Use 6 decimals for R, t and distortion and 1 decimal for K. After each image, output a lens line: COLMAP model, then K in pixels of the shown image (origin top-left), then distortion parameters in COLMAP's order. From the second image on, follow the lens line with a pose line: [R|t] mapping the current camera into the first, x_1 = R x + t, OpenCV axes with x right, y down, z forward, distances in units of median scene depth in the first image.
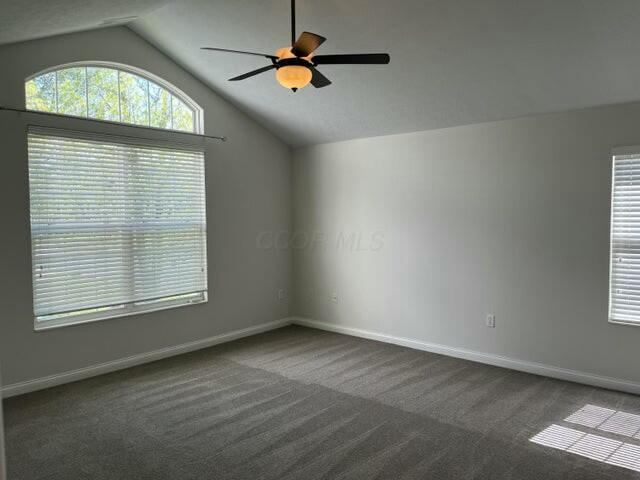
lens RADIAL K [[485.7, 0, 326.4], [0, 485.7, 241.5], [0, 0, 1]] dist [0.097270, -0.133455]
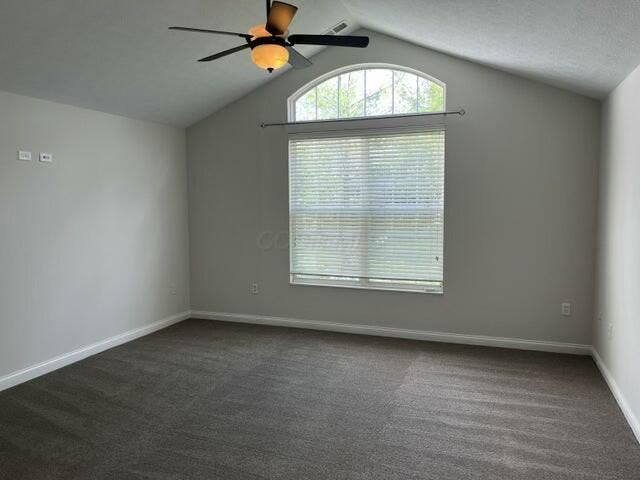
lens RADIAL K [[485.7, 0, 326.4], [0, 485.7, 241.5], [0, 0, 1]] dist [0.097270, -0.133455]
pose [[0.357338, 0.088014, -0.929819, 0.588365], [-0.050672, 0.995911, 0.074796, -0.037017], [0.932599, 0.020389, 0.360337, 0.507533]]
